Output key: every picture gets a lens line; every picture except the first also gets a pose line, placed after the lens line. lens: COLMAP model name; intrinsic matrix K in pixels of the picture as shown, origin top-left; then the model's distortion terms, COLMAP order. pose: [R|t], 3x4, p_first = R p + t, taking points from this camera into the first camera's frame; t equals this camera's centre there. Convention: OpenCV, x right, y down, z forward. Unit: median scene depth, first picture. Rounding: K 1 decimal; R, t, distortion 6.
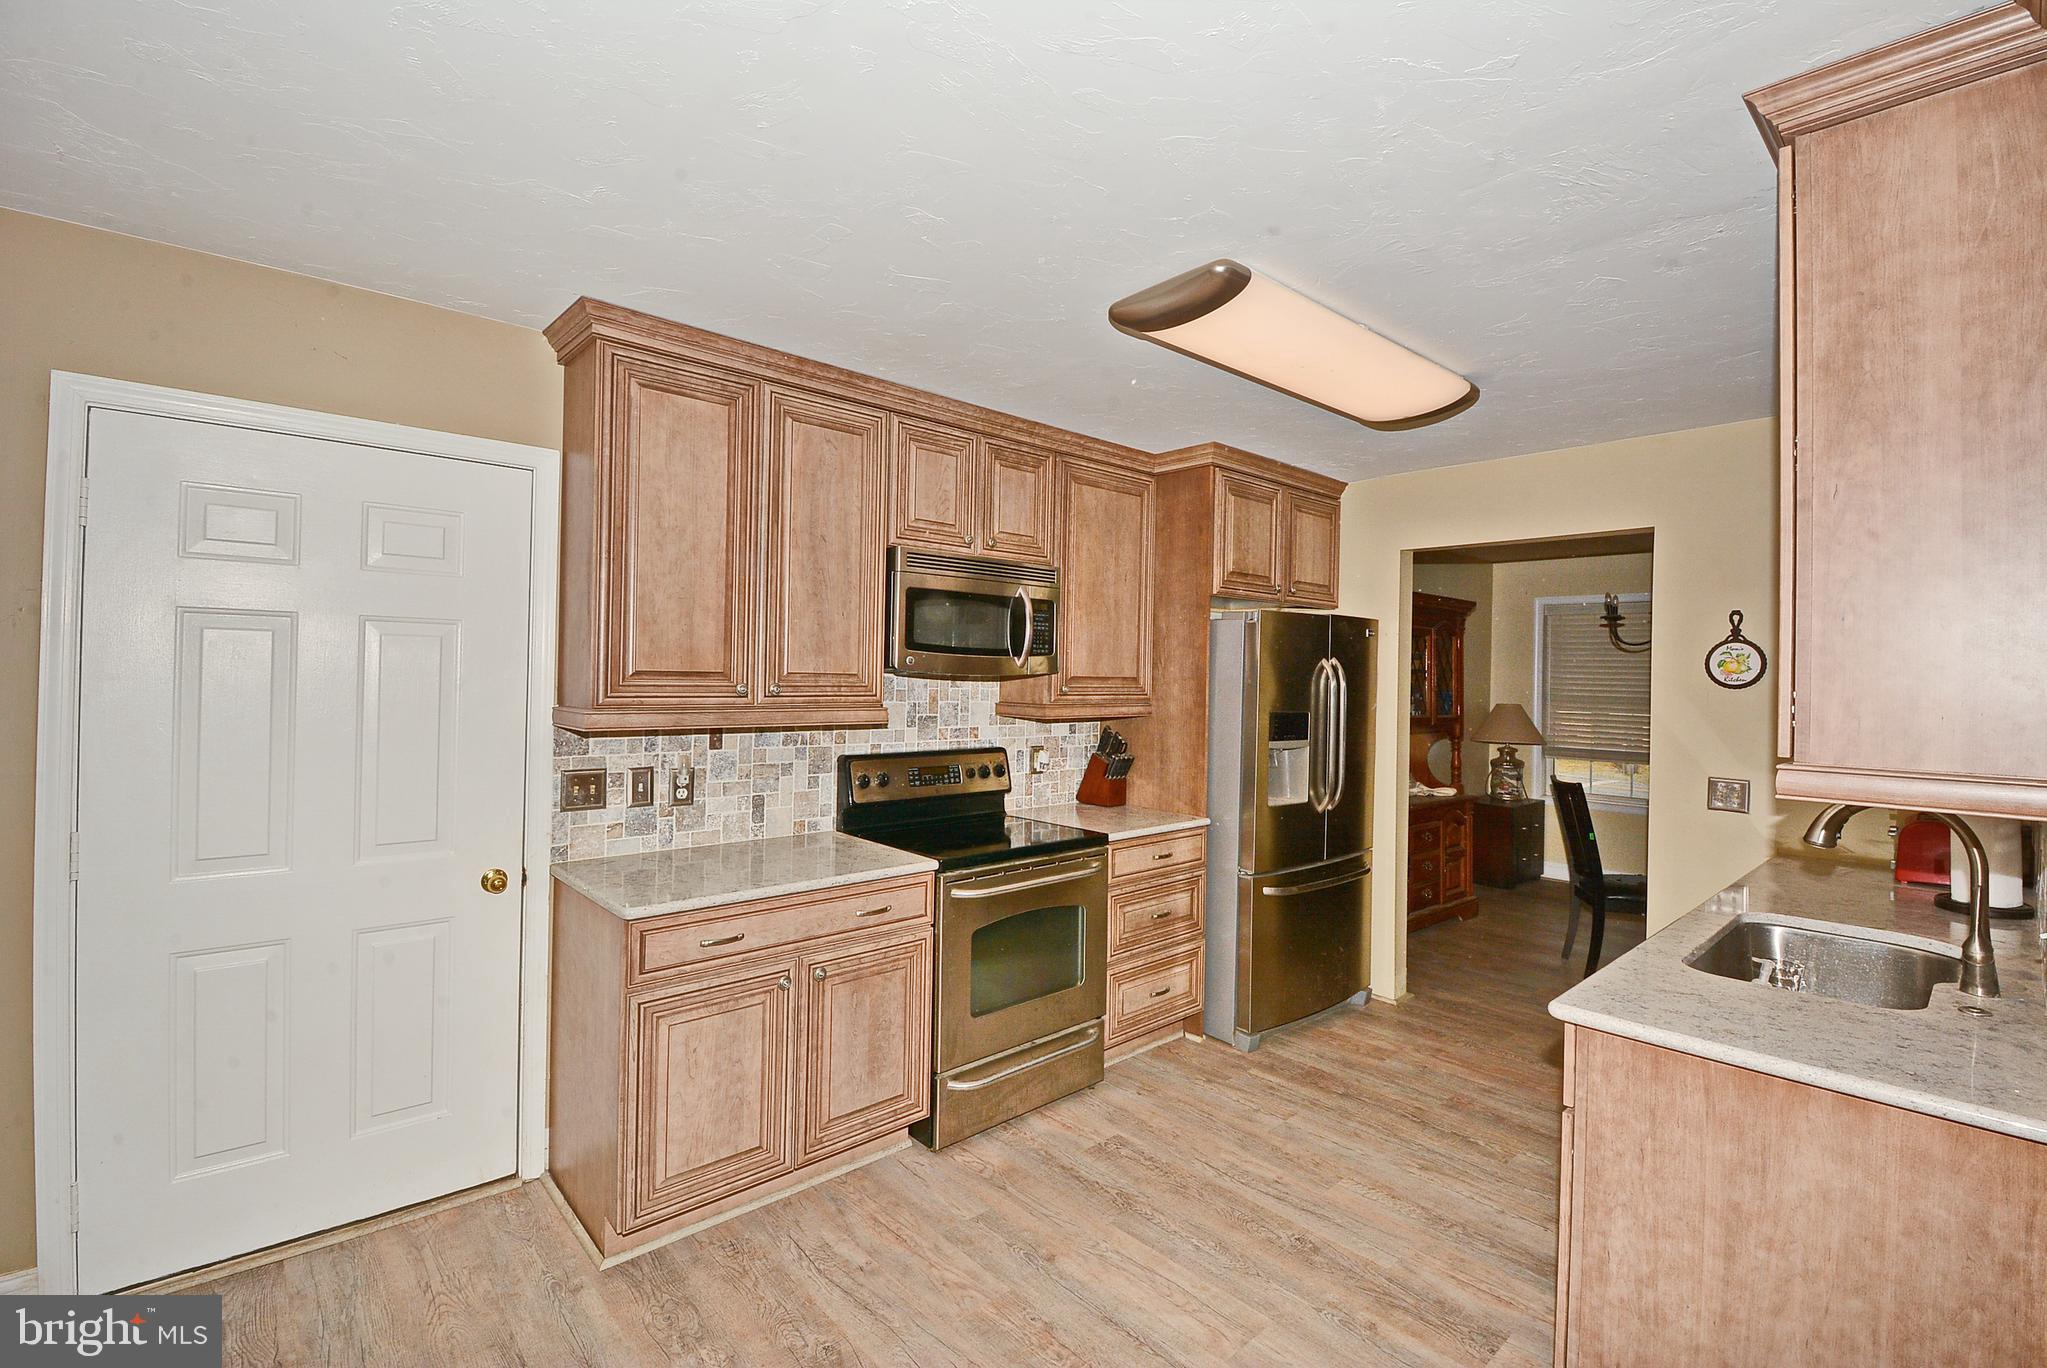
lens RADIAL K [[898.8, 0, 1032.5], [0, 898.8, 668.8], [0, 0, 1]] dist [0.007108, -0.016401]
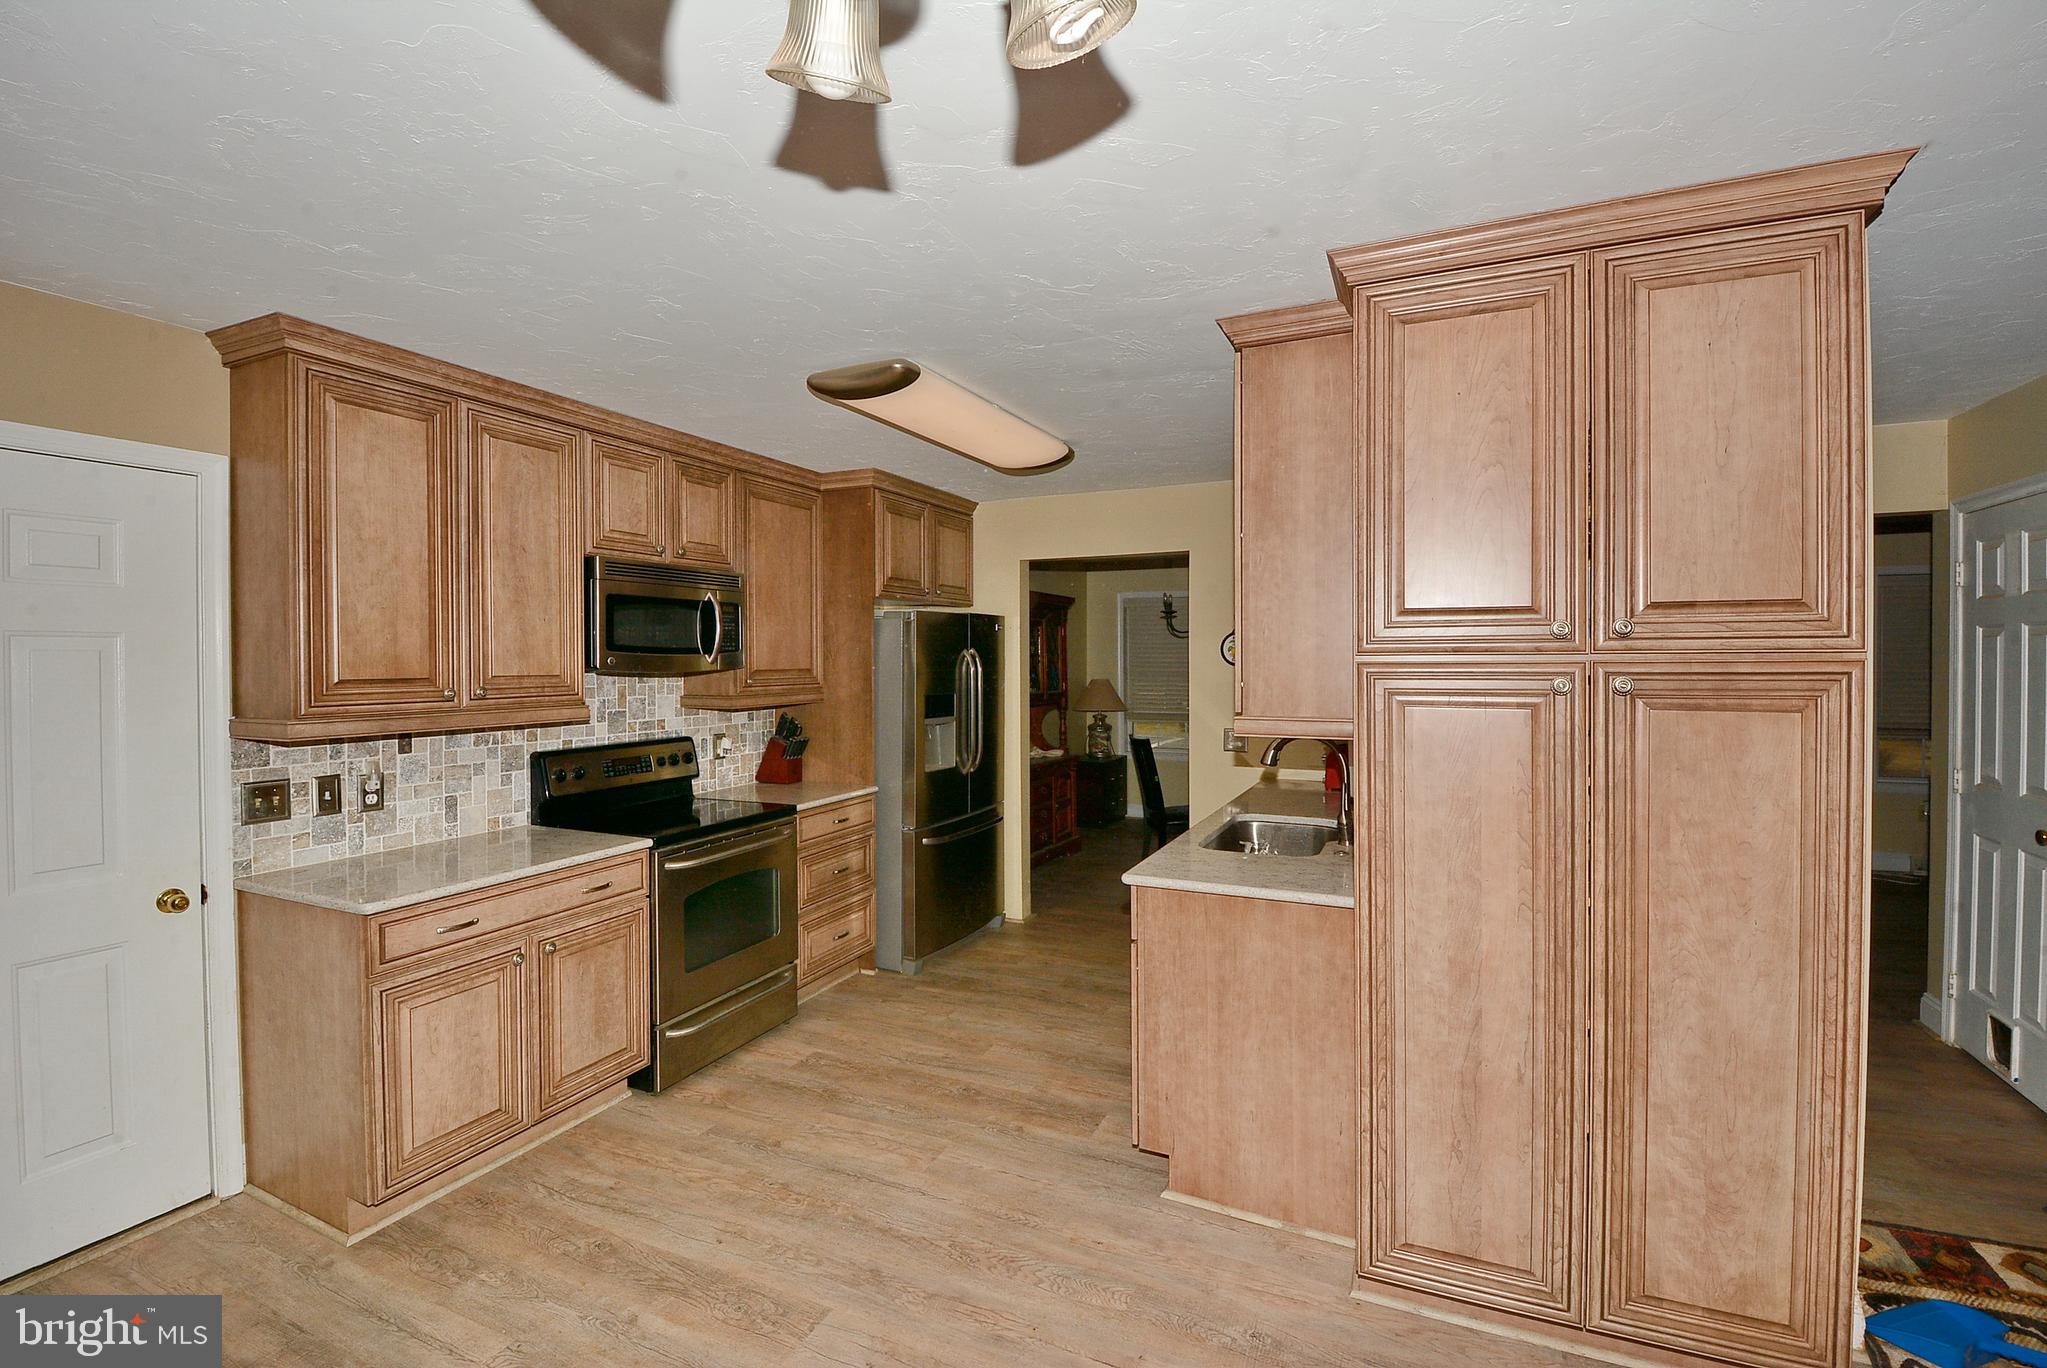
lens RADIAL K [[898.8, 0, 1041.6], [0, 898.8, 664.4], [0, 0, 1]] dist [0.007108, -0.016401]
pose [[0.913032, -0.025167, 0.407112, -0.116798], [0.018605, 0.999625, 0.020070, -0.019488], [-0.407464, -0.010750, 0.913158, -0.236765]]
